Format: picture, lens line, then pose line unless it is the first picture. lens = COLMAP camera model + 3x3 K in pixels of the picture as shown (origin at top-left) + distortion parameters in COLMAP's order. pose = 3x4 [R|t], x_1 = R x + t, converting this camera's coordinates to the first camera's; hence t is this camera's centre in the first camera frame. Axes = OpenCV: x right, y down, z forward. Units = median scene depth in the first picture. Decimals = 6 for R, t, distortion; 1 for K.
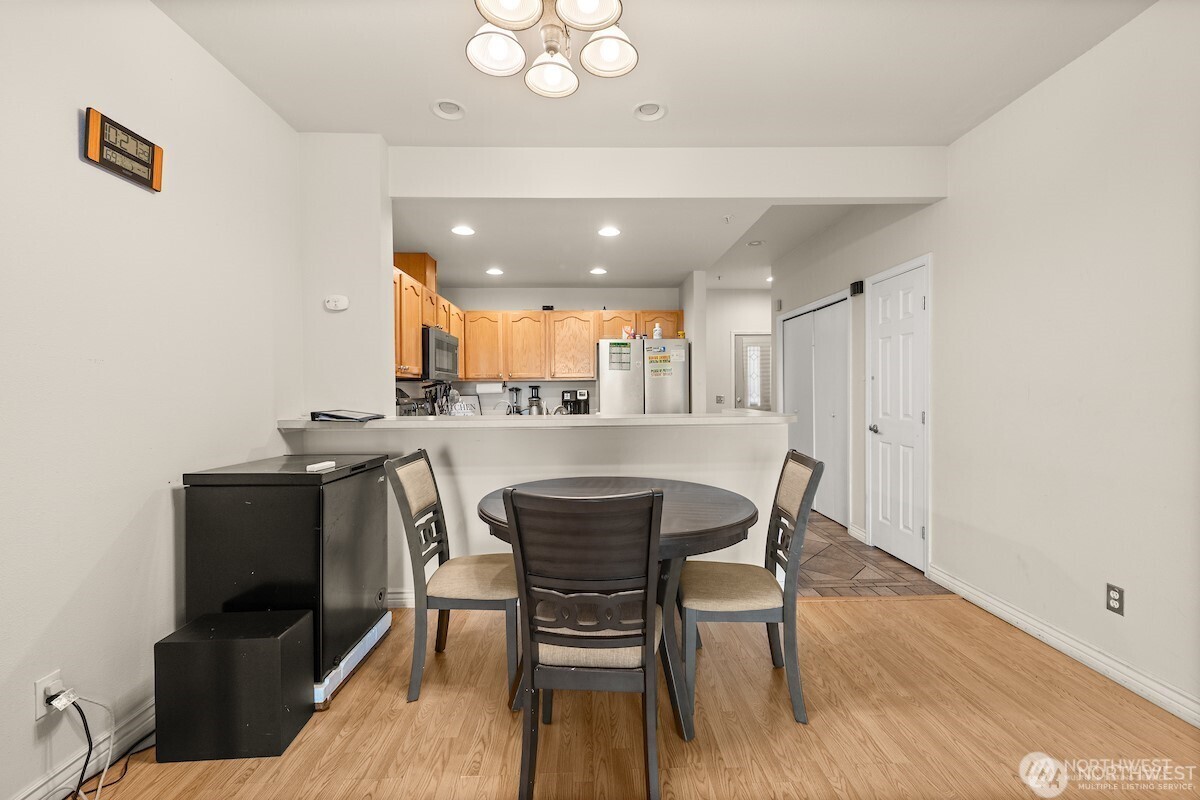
lens RADIAL K [[495.4, 0, 600.0], [0, 495.4, 395.4], [0, 0, 1]] dist [0.003433, -0.000323]
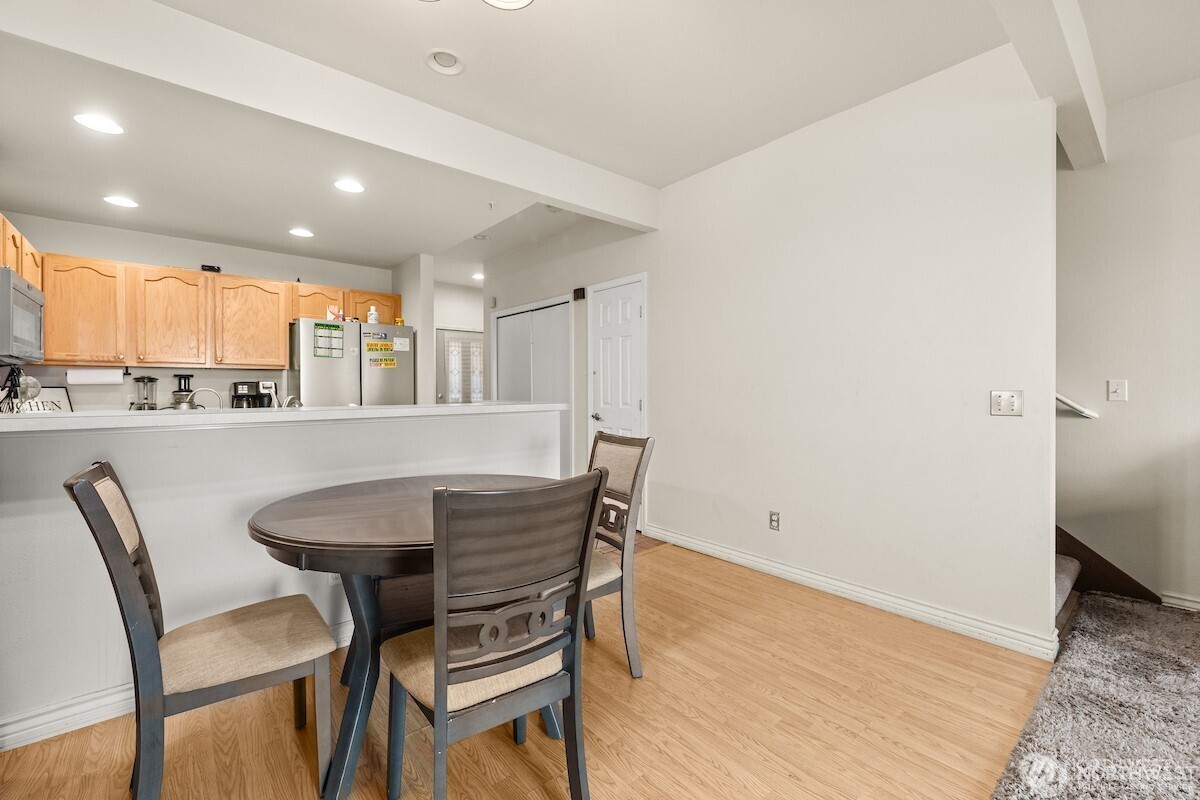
lens RADIAL K [[493.9, 0, 601.2], [0, 493.9, 390.6], [0, 0, 1]] dist [0.003696, -0.000500]
pose [[0.776424, 0.004508, 0.630195, -0.159749], [0.002780, 0.999940, -0.010579, 0.018125], [-0.630205, 0.009966, 0.776365, 0.092623]]
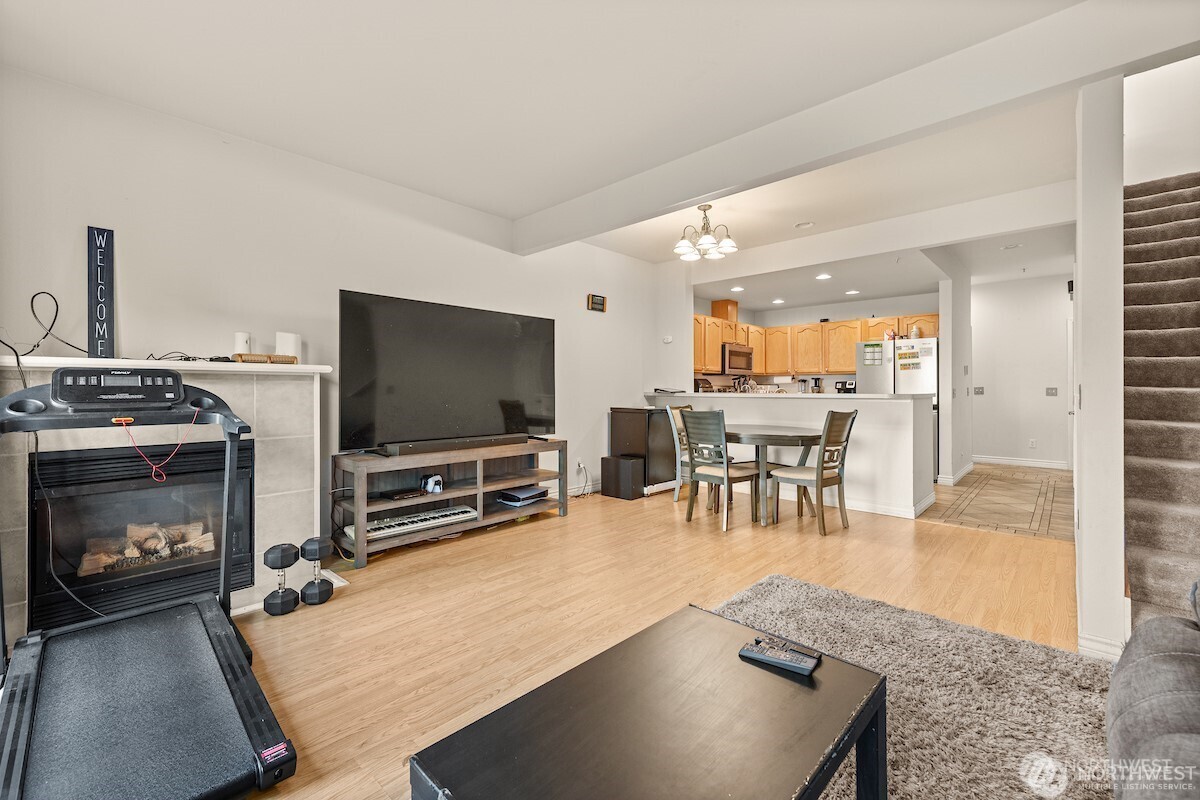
lens RADIAL K [[495.3, 0, 600.3], [0, 495.3, 386.5], [0, 0, 1]] dist [0.005437, -0.000150]
pose [[0.711095, 0.004690, -0.703081, 0.561097], [-0.012073, 0.999912, -0.005540, 0.025994], [0.702993, 0.012428, 0.711089, -0.534042]]
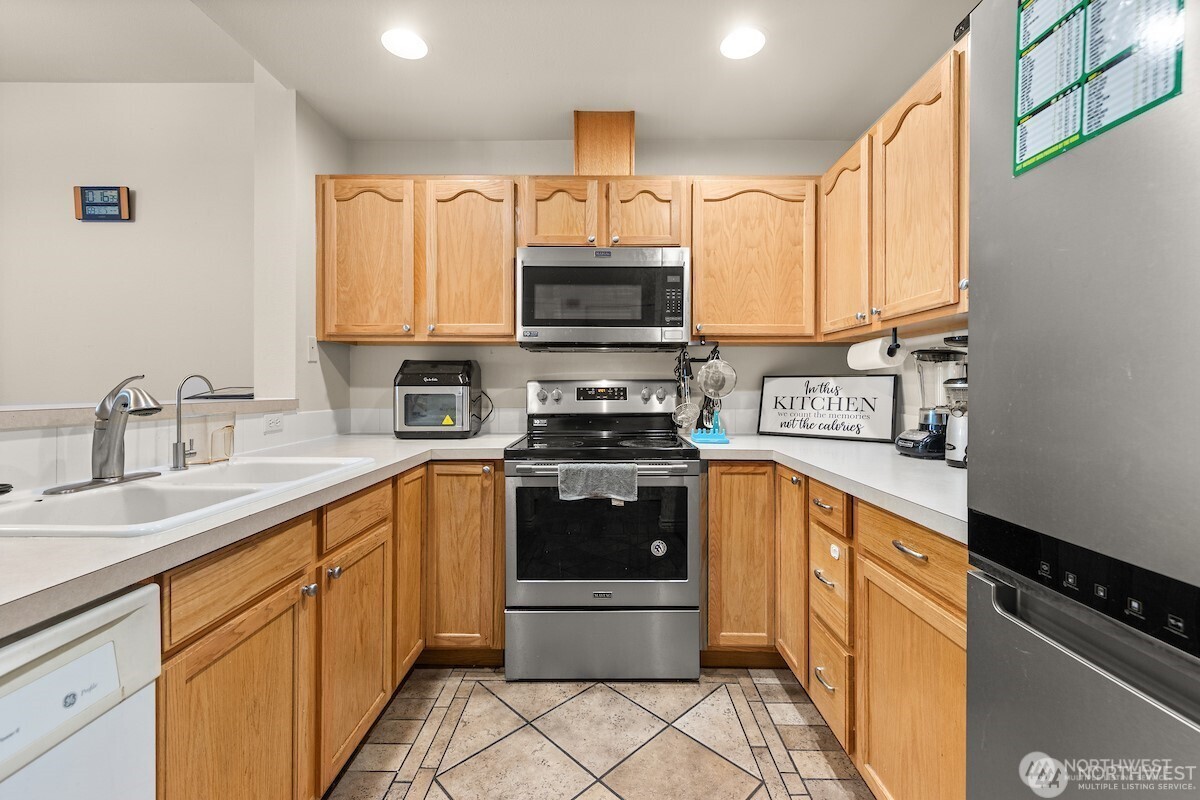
lens RADIAL K [[495.3, 0, 600.3], [0, 495.3, 386.5], [0, 0, 1]] dist [0.005437, -0.000150]
pose [[-0.031103, 0.005595, -0.999501, 0.209077], [-0.010670, 0.999925, 0.005929, 0.012426], [0.999459, 0.010849, -0.031041, 1.113292]]
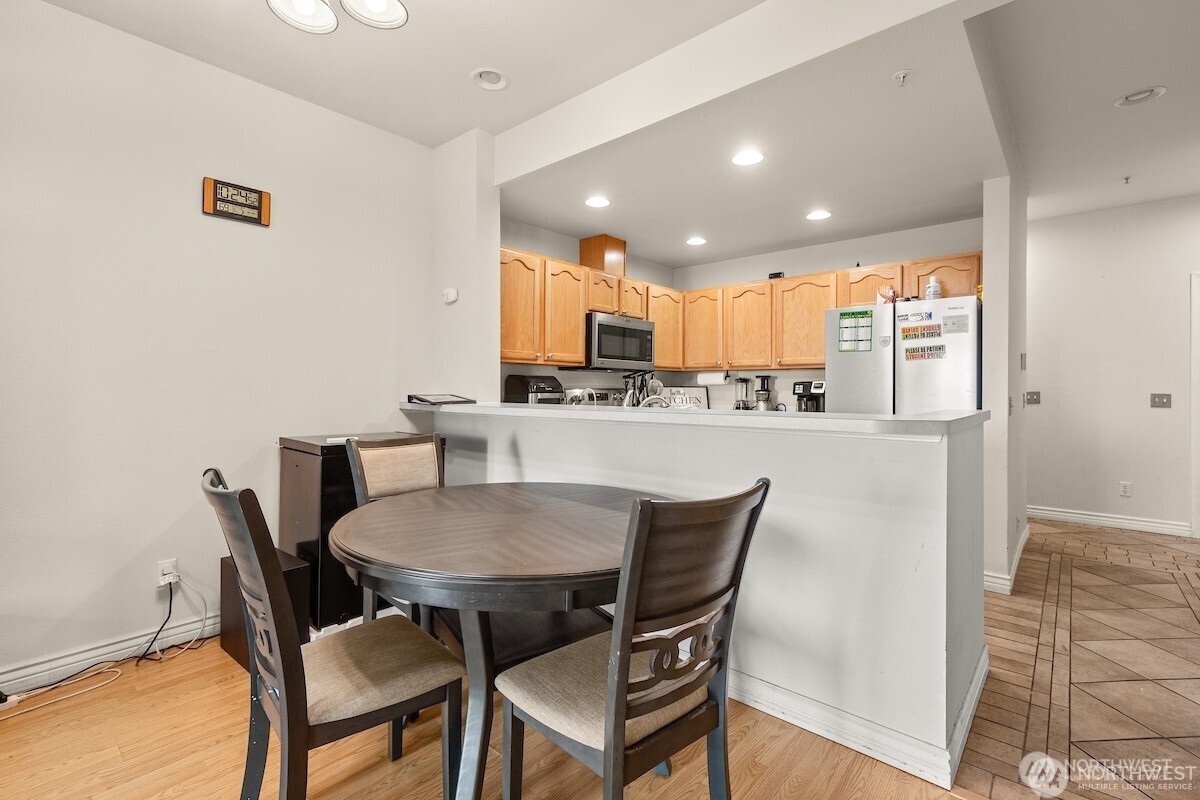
lens RADIAL K [[537.3, 0, 599.4], [0, 537.3, 387.5], [0, 0, 1]] dist [-0.000370, 0.000184]
pose [[0.734078, 0.008159, -0.679016, 0.362400], [-0.014668, 0.999885, -0.003842, 0.009795], [0.678906, 0.012780, 0.734114, 0.260431]]
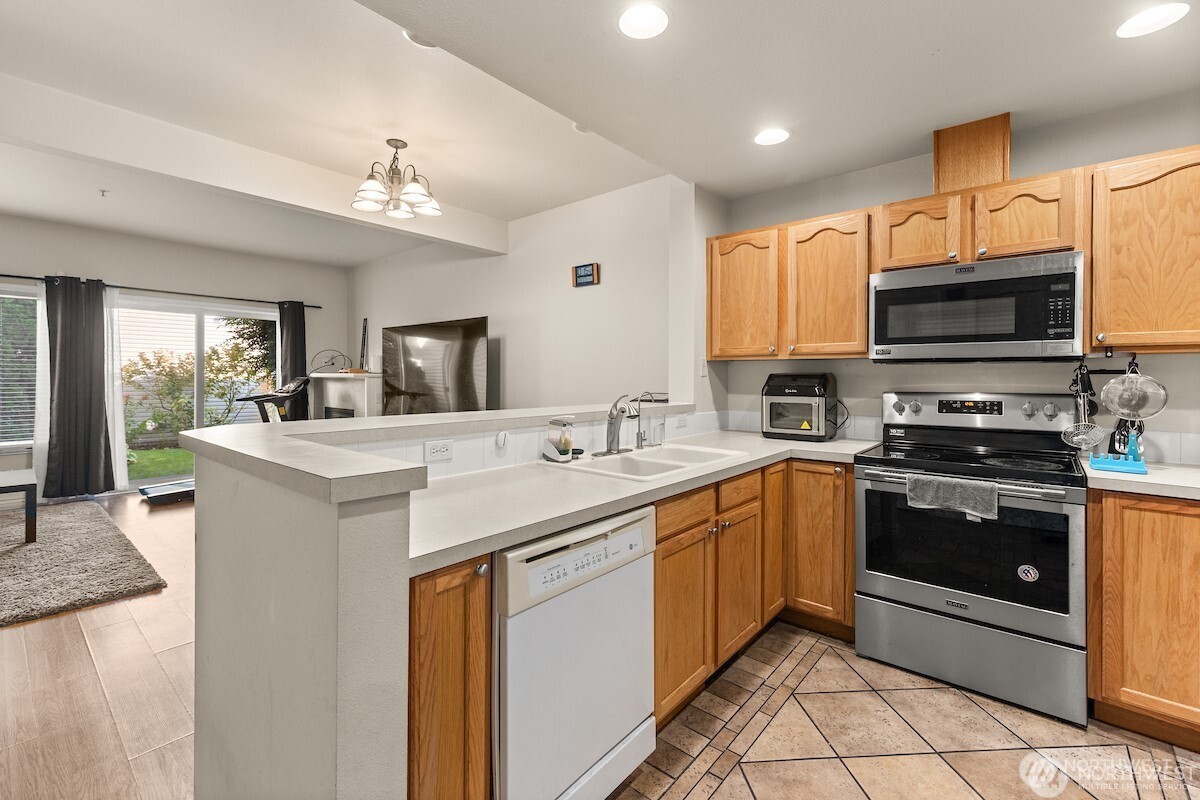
lens RADIAL K [[514.1, 0, 596.0], [0, 514.1, 376.5], [0, 0, 1]] dist [0.006628, -0.000572]
pose [[-0.668019, 0.004616, -0.744130, 0.361043], [-0.006208, 0.999911, 0.011775, -0.016861], [0.744119, 0.012485, -0.667931, 1.177075]]
